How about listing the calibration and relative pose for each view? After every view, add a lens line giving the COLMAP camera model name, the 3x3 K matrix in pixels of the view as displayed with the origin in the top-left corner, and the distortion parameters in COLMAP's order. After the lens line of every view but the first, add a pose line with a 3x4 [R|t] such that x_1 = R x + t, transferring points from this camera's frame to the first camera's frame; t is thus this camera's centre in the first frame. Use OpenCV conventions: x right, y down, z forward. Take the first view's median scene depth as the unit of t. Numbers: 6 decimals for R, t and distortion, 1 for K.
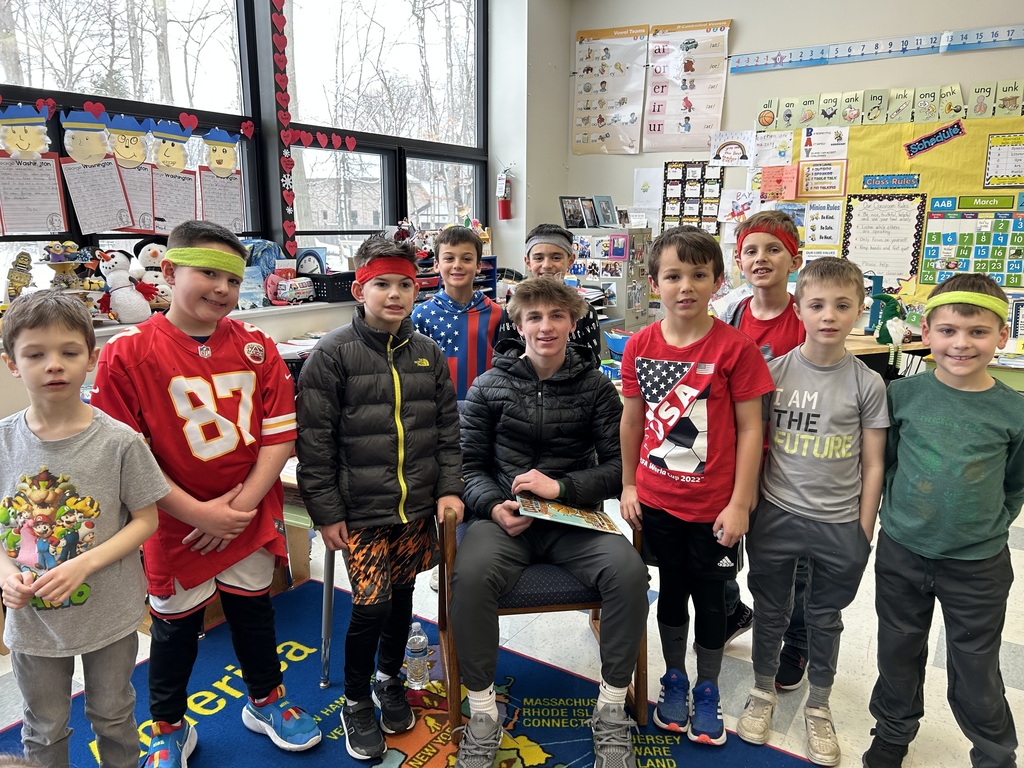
lens RADIAL K [[760.4, 0, 509.8], [0, 760.4, 393.8], [0, 0, 1]] dist [0.045383, -0.050530]
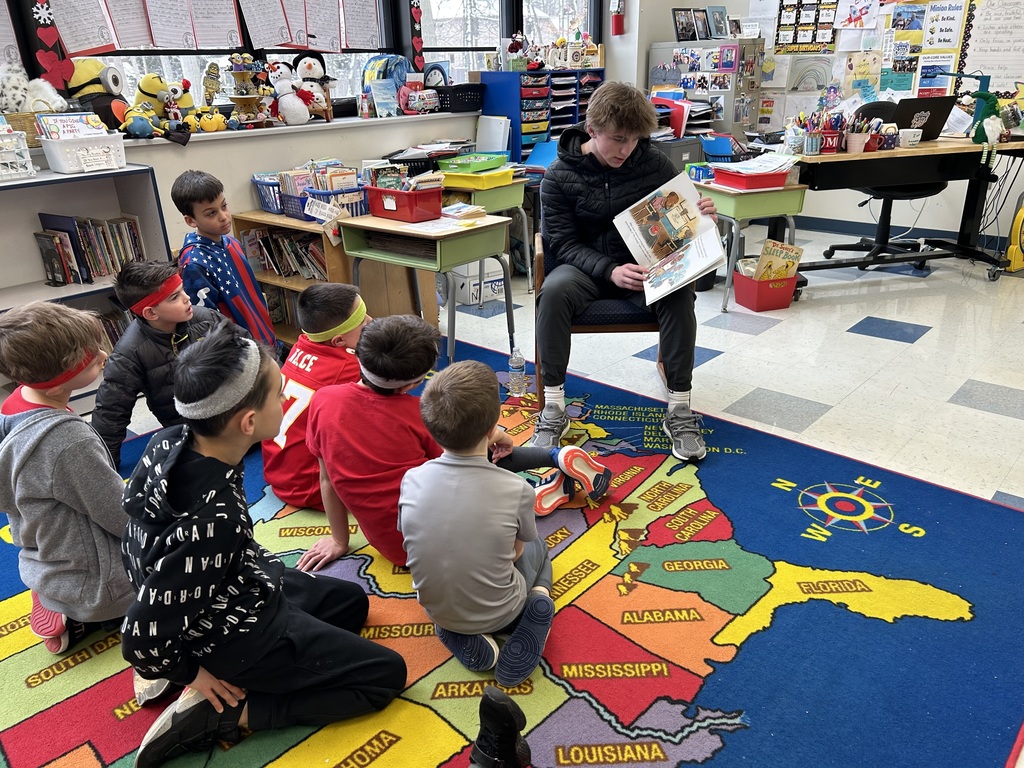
lens RADIAL K [[760.4, 0, 509.8], [0, 760.4, 393.8], [0, 0, 1]] dist [0.045383, -0.050530]
pose [[0.986015, 0.036839, -0.162534, 0.040471], [-0.006449, 0.982967, 0.183669, 0.067971], [0.166532, -0.180053, 0.969458, -0.138818]]
